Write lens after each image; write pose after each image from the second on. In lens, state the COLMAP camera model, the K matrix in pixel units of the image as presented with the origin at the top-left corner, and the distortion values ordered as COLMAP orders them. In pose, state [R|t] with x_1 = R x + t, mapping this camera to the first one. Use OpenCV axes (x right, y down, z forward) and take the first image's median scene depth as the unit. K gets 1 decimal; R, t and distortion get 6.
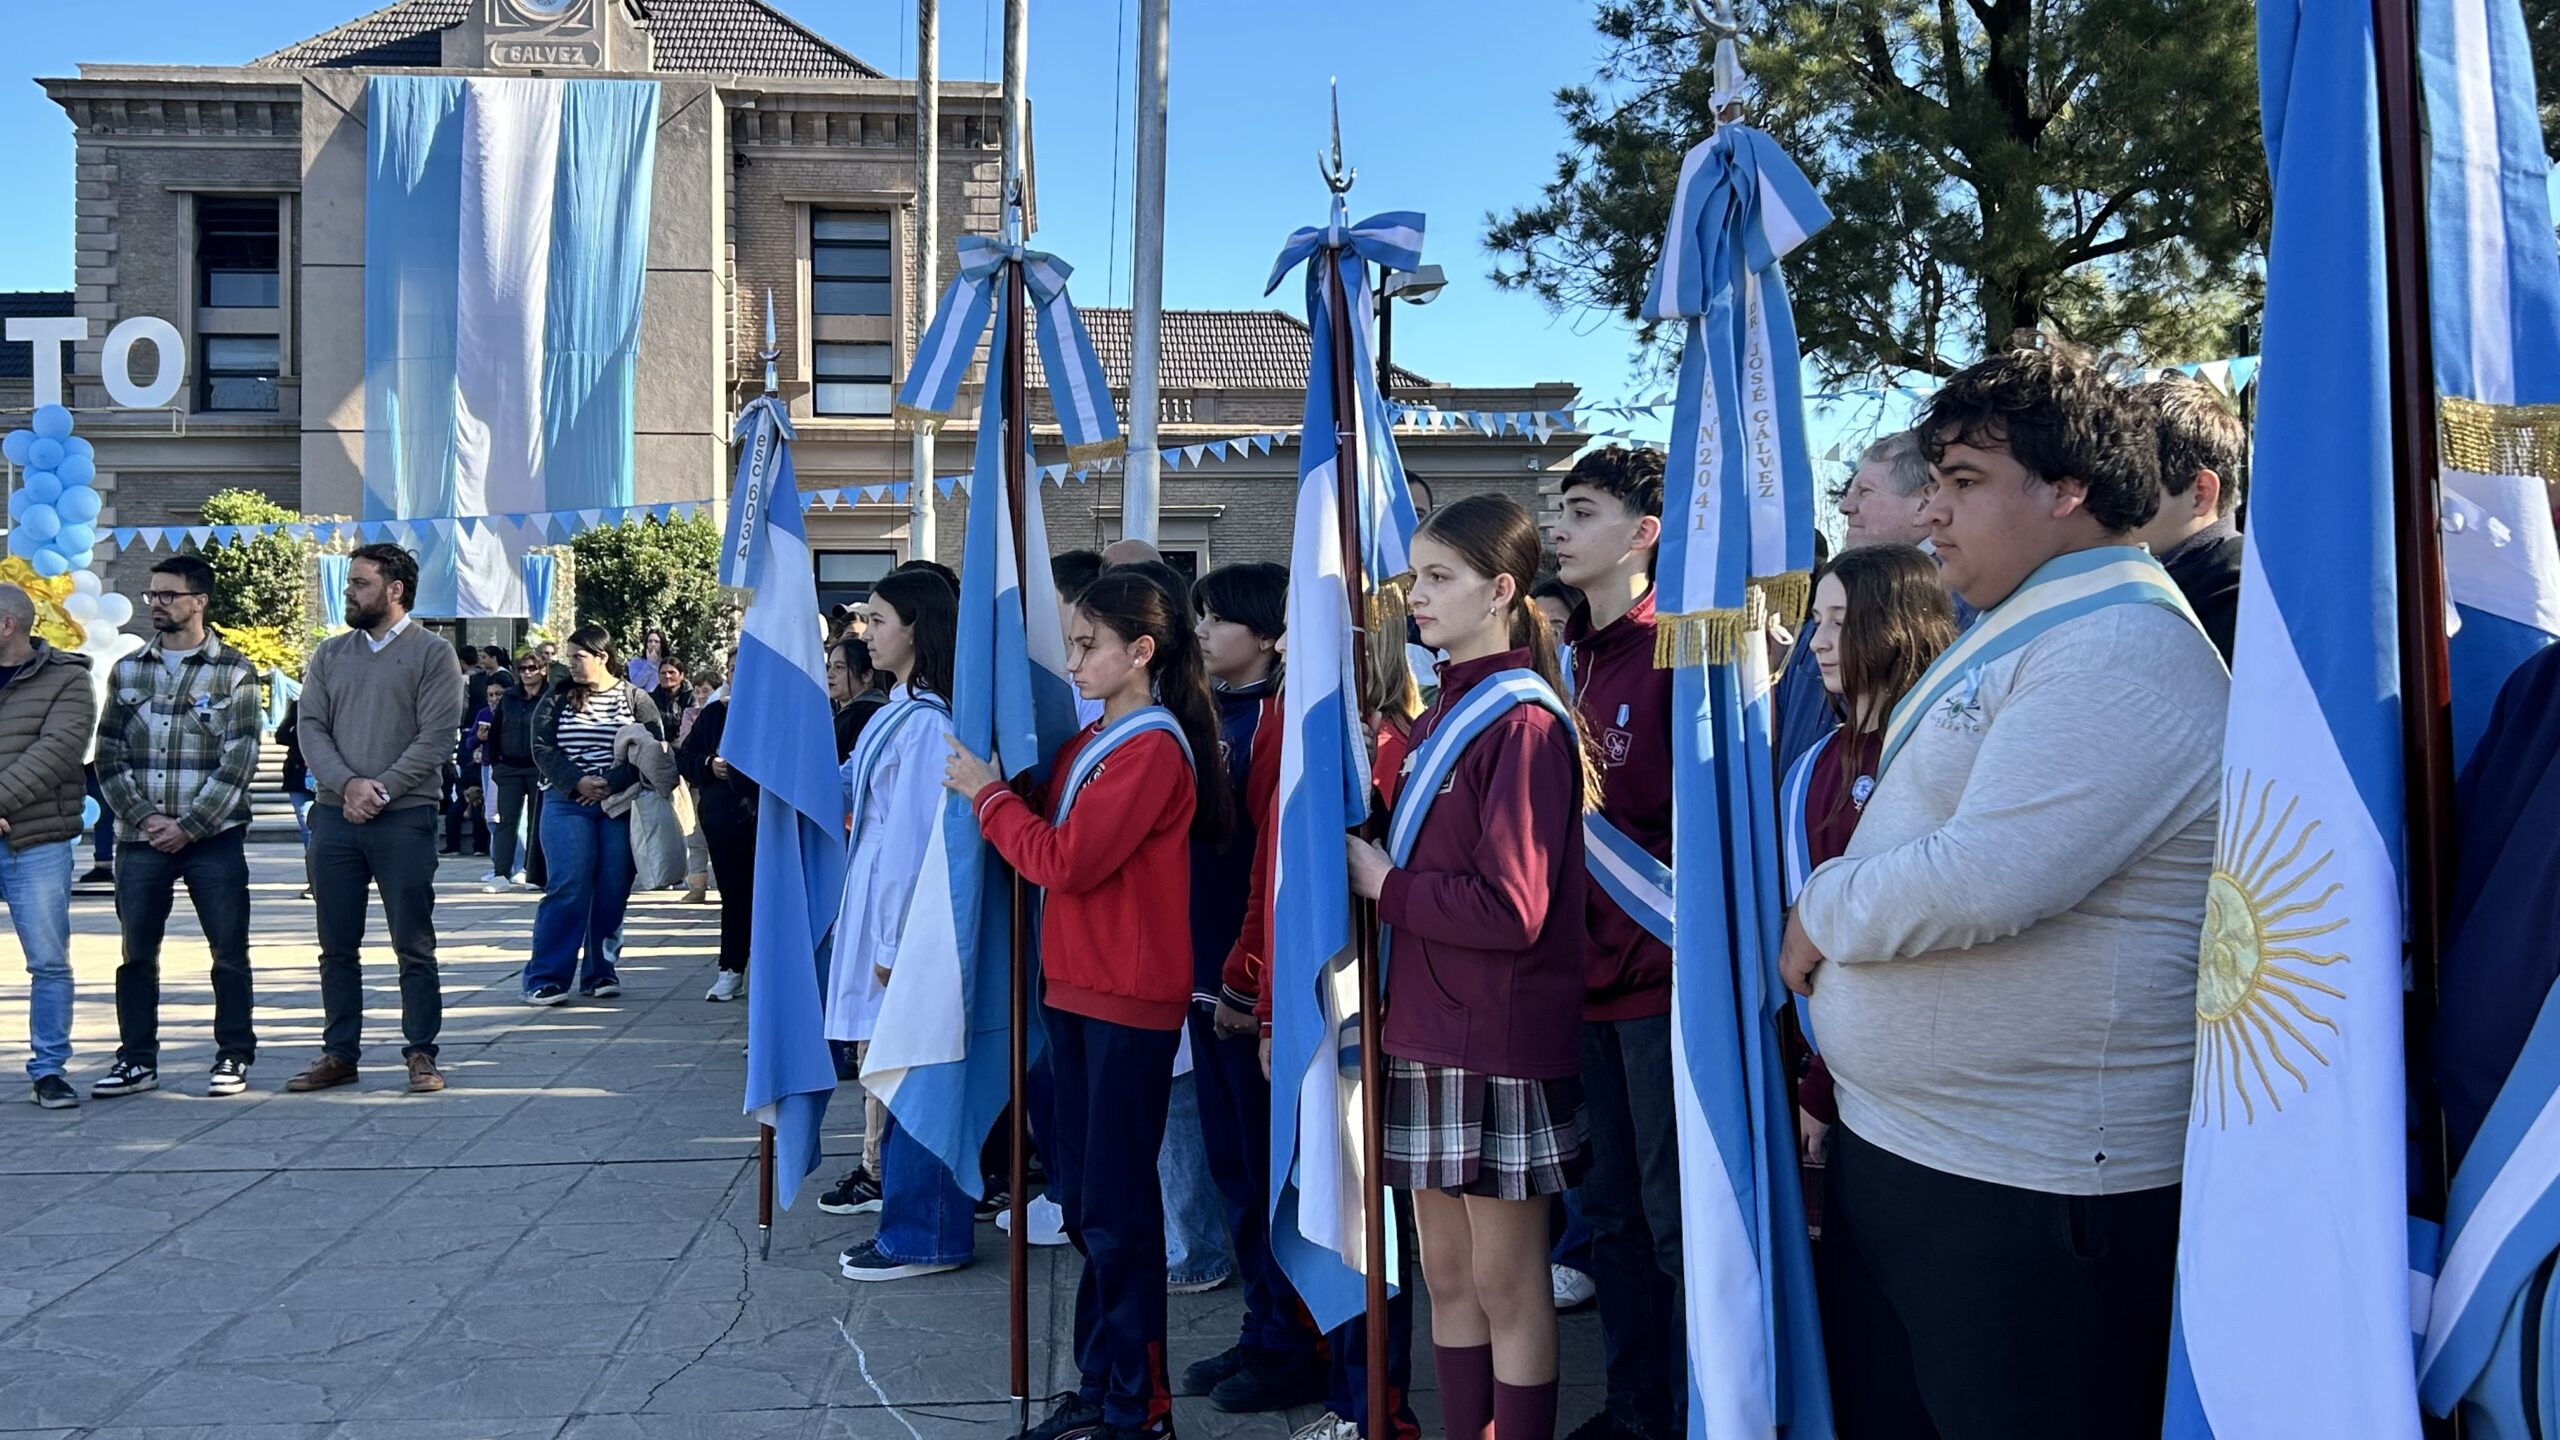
lens RADIAL K [[2580.0, 0, 1271.5], [0, 2580.0, 711.3], [0, 0, 1]] dist [-0.004638, 0.000000]
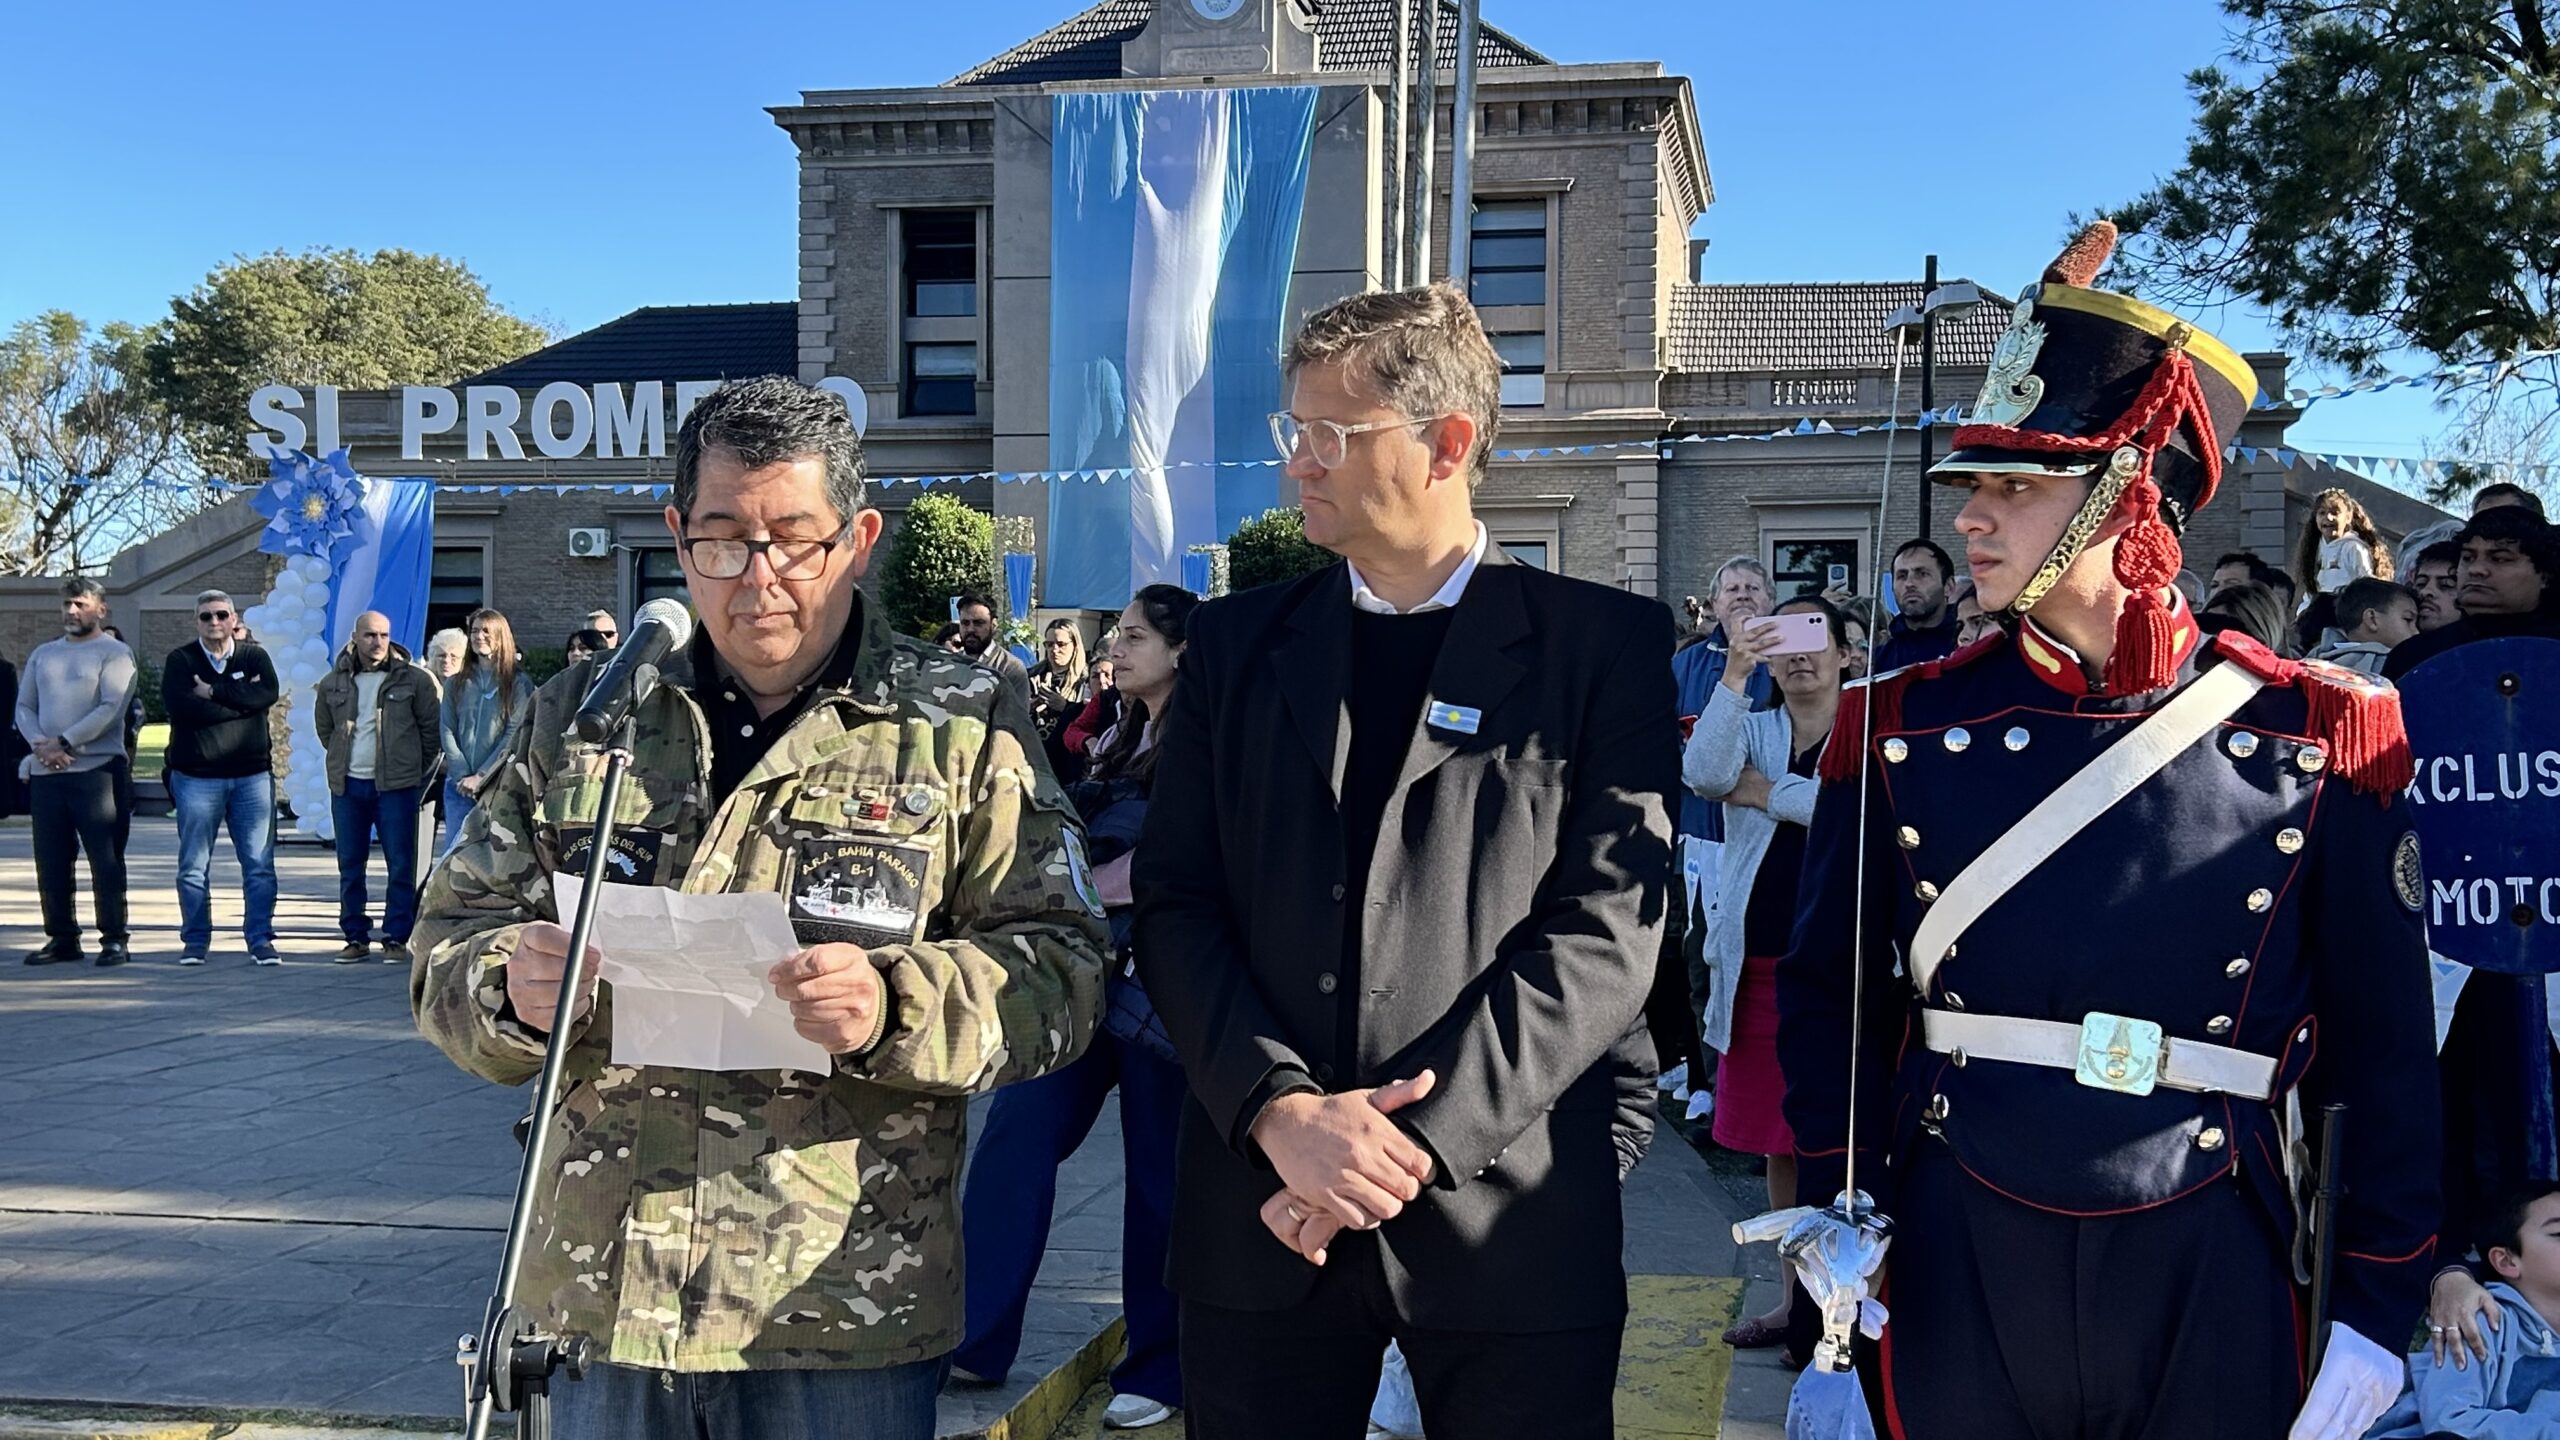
lens RADIAL K [[2800.2, 0, 1276.6], [0, 2800.2, 796.4], [0, 0, 1]] dist [0.056906, 0.000000]
pose [[0.963646, 0.016582, -0.266667, 0.047314], [-0.005832, 0.999140, 0.041053, -0.006325], [0.267118, -0.038006, 0.962914, -0.090942]]
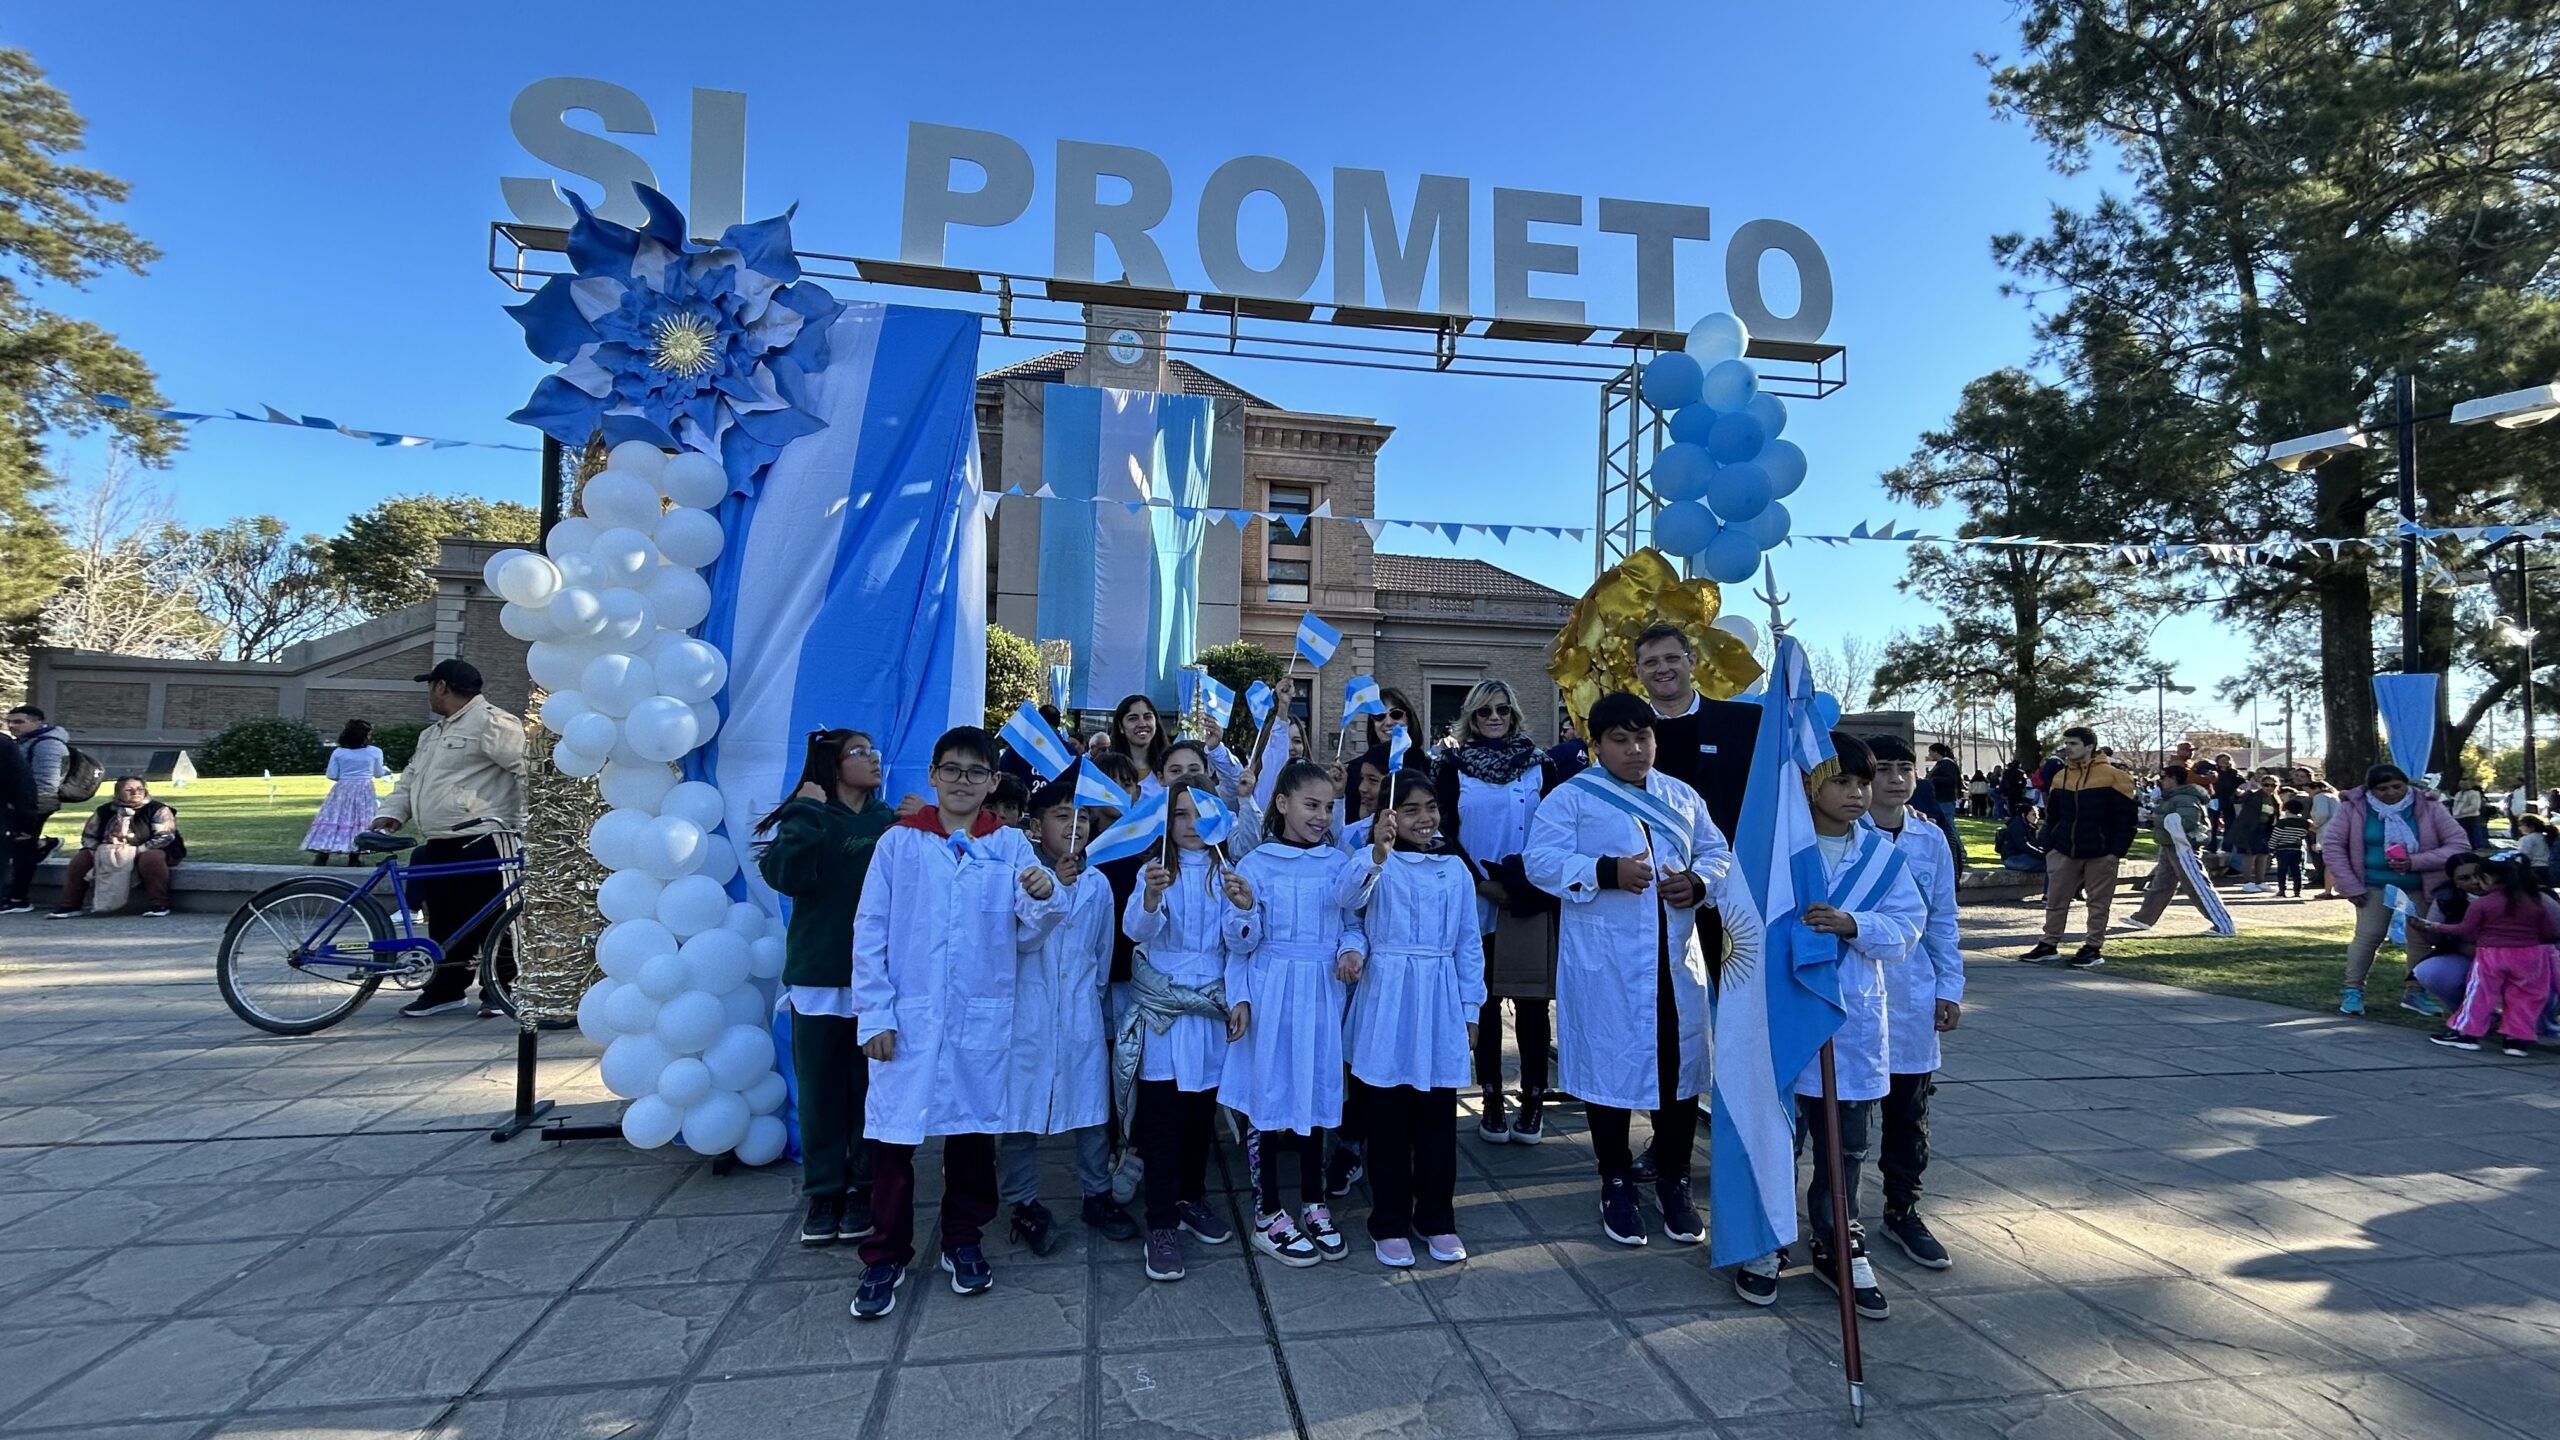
lens RADIAL K [[1043.0, 0, 1274.4], [0, 1043.0, 739.5], [0, 0, 1]] dist [0.000521, 0.000341]
pose [[0.996096, 0.025669, 0.084462, -0.237805], [-0.023956, 0.999487, -0.021241, -0.004275], [-0.084964, 0.019135, 0.996200, 0.298513]]
